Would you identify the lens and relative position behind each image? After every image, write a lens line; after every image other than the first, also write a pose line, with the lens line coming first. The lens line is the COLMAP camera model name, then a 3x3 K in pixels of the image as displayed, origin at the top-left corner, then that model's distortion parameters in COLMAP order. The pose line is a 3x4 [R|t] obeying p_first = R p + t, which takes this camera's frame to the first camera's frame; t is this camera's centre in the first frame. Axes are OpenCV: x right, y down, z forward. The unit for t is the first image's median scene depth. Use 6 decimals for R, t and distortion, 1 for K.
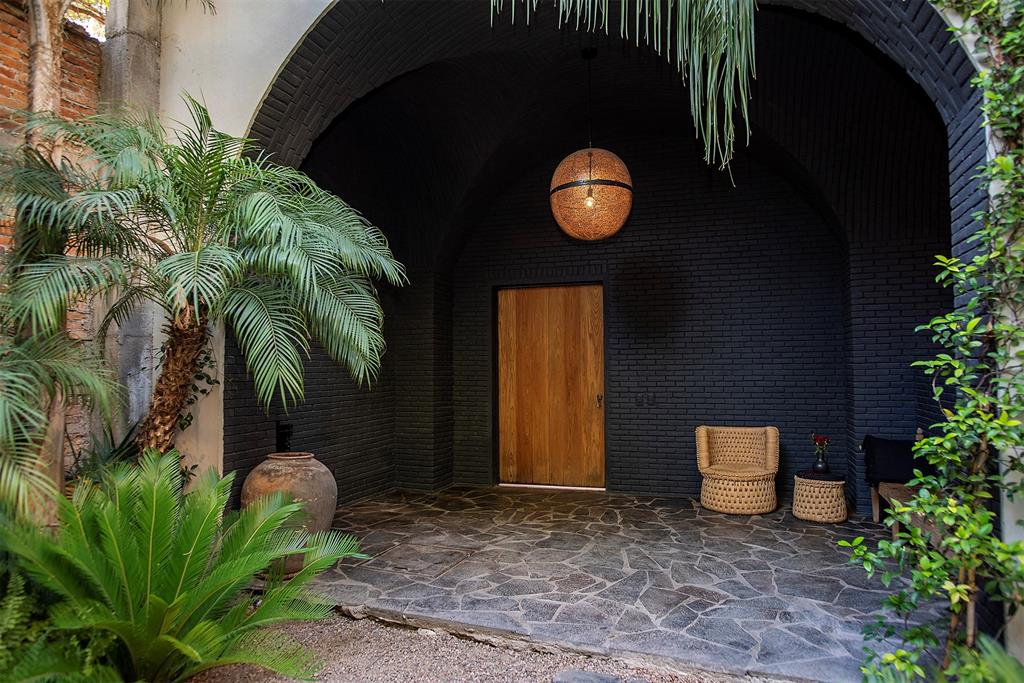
lens RADIAL K [[586.4, 0, 512.0], [0, 586.4, 341.5], [0, 0, 1]] dist [-0.028205, 0.001646]
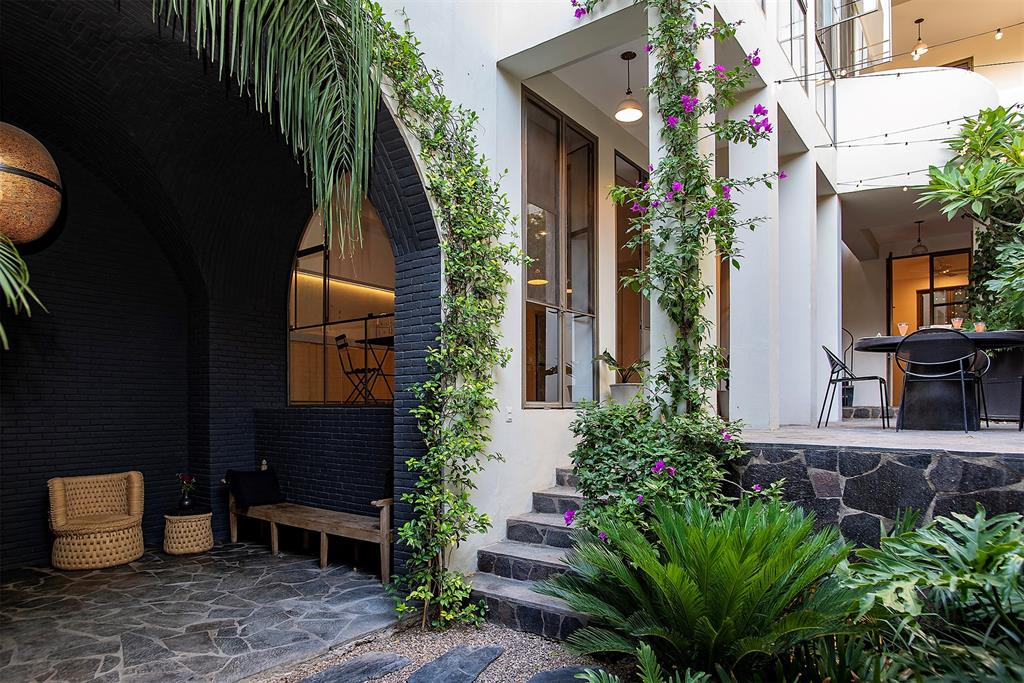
lens RADIAL K [[601.8, 0, 511.4], [0, 601.8, 402.9], [0, 0, 1]] dist [-0.027768, 0.001014]
pose [[0.261076, 0.018464, 0.965142, -0.324266], [-0.045720, 0.998932, -0.006743, 0.008862], [-0.964235, -0.042365, 0.261641, 0.123438]]
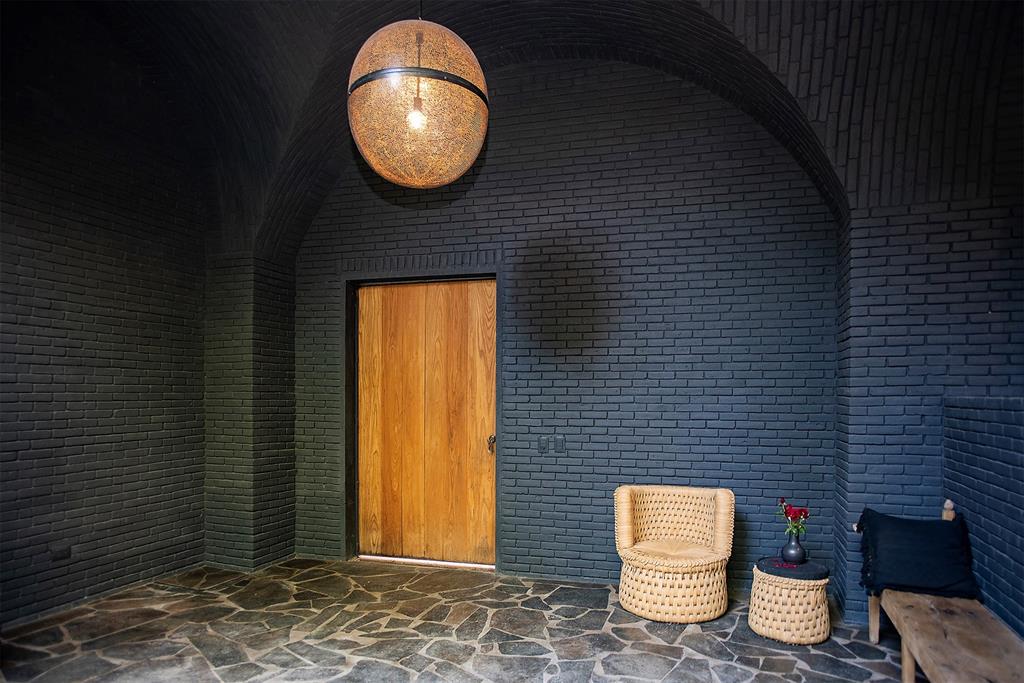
lens RADIAL K [[601.8, 0, 511.4], [0, 601.8, 402.9], [0, 0, 1]] dist [-0.027768, 0.001014]
pose [[0.999771, 0.009945, 0.018932, 0.170190], [-0.011054, 0.998173, 0.059399, 0.007914], [-0.018306, -0.059595, 0.998055, 0.294337]]
